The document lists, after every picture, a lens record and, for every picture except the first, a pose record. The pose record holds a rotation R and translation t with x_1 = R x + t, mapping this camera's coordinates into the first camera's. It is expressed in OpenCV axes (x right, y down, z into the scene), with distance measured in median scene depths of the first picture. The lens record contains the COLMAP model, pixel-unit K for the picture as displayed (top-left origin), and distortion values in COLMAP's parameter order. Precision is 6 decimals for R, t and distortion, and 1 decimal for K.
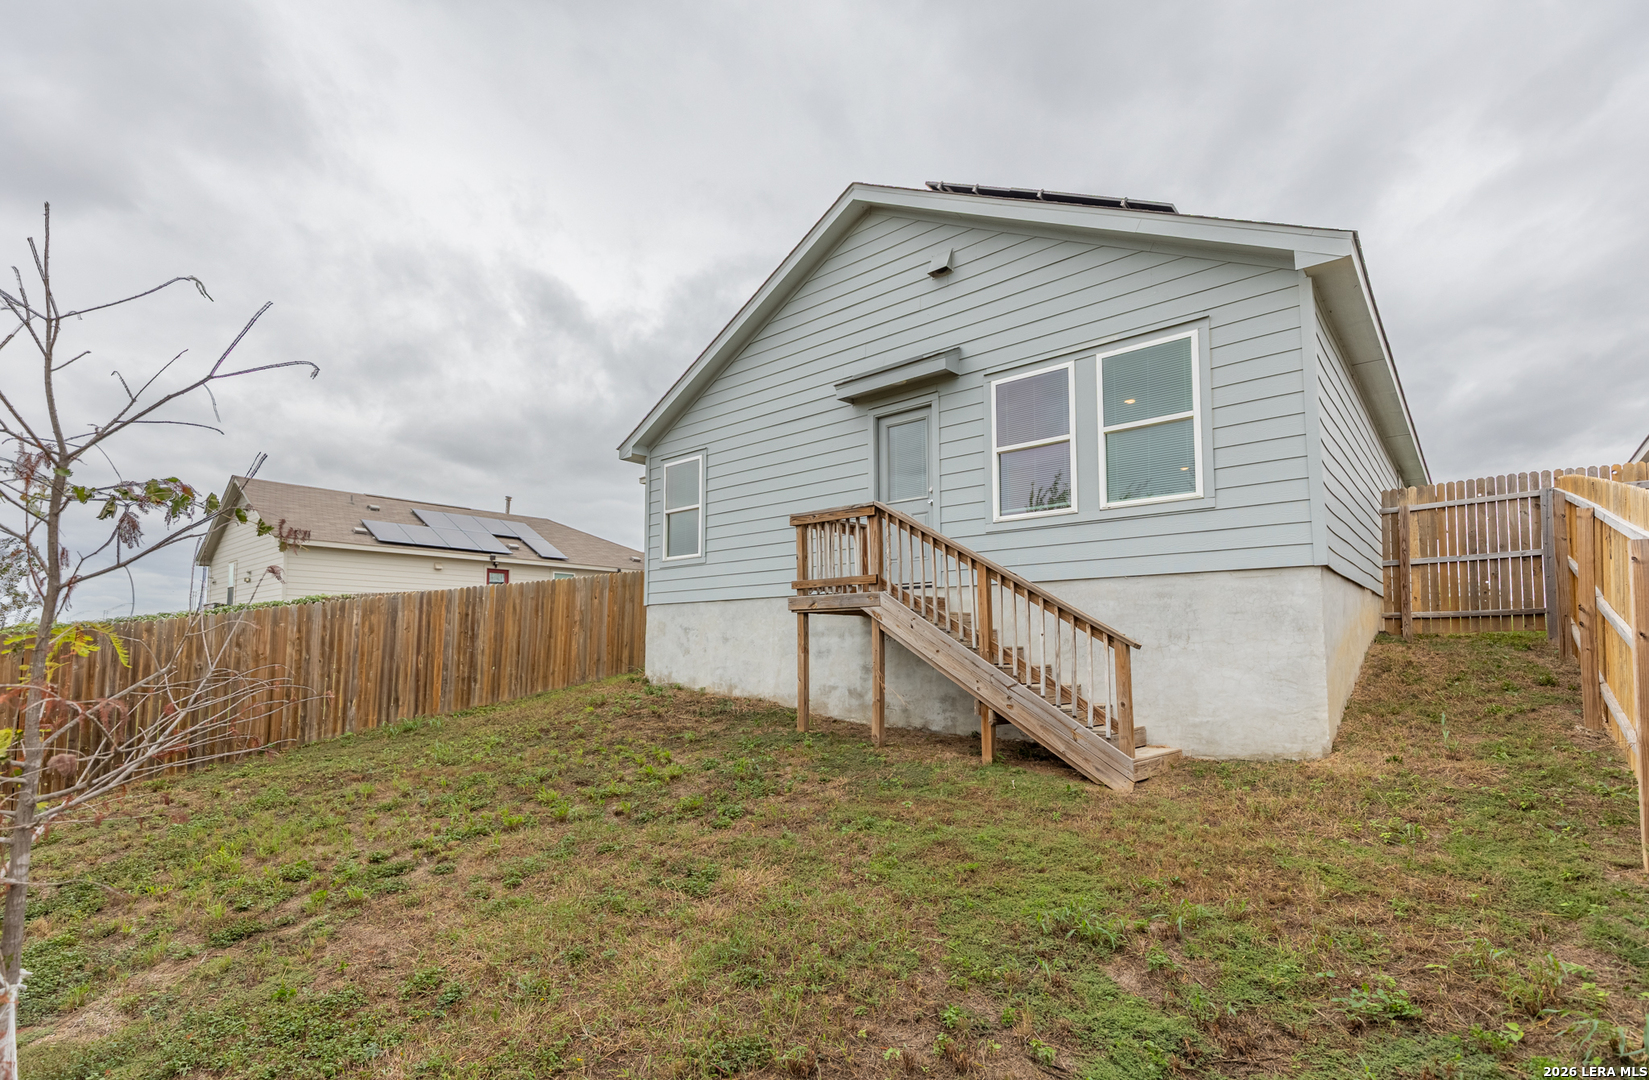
lens RADIAL K [[752.0, 0, 833.8], [0, 752.0, 597.7], [0, 0, 1]] dist [0.001076, 0.000001]
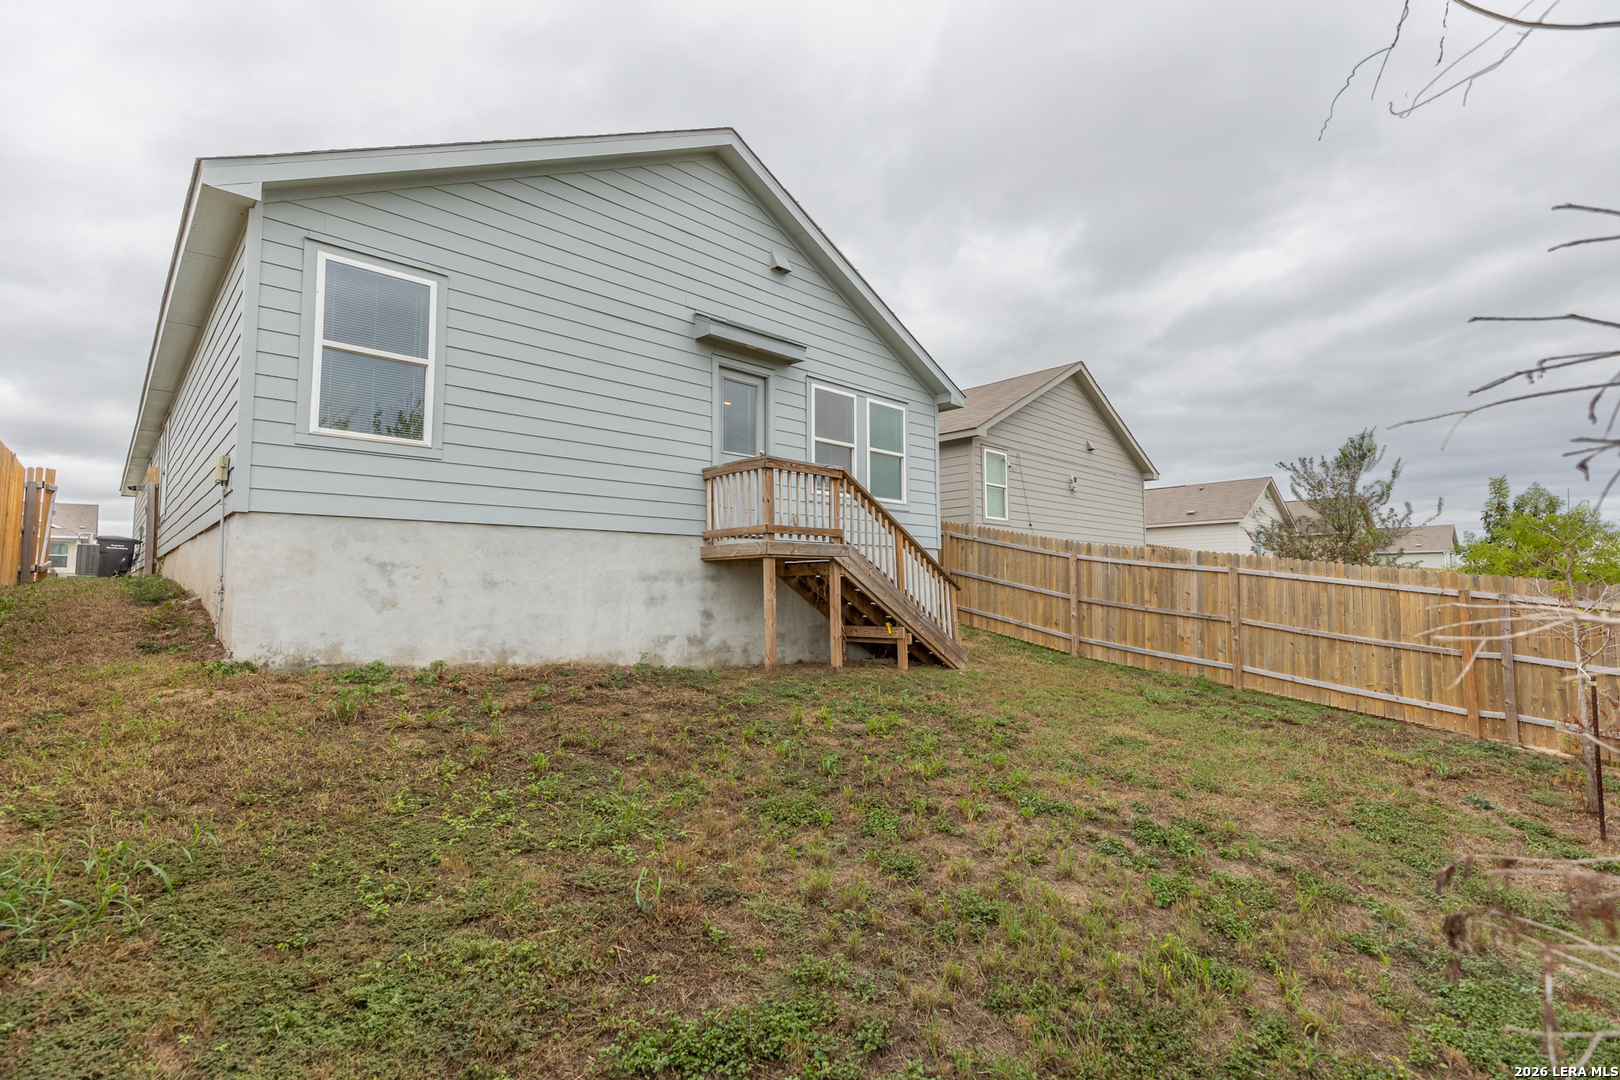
lens RADIAL K [[728.1, 0, 809.3], [0, 728.1, 542.6], [0, 0, 1]] dist [0.013600, -0.002322]
pose [[0.094194, 0.062258, 0.993605, -0.867900], [-0.055569, 0.996816, -0.057191, 0.046484], [-0.994002, -0.049826, 0.097354, 0.751328]]
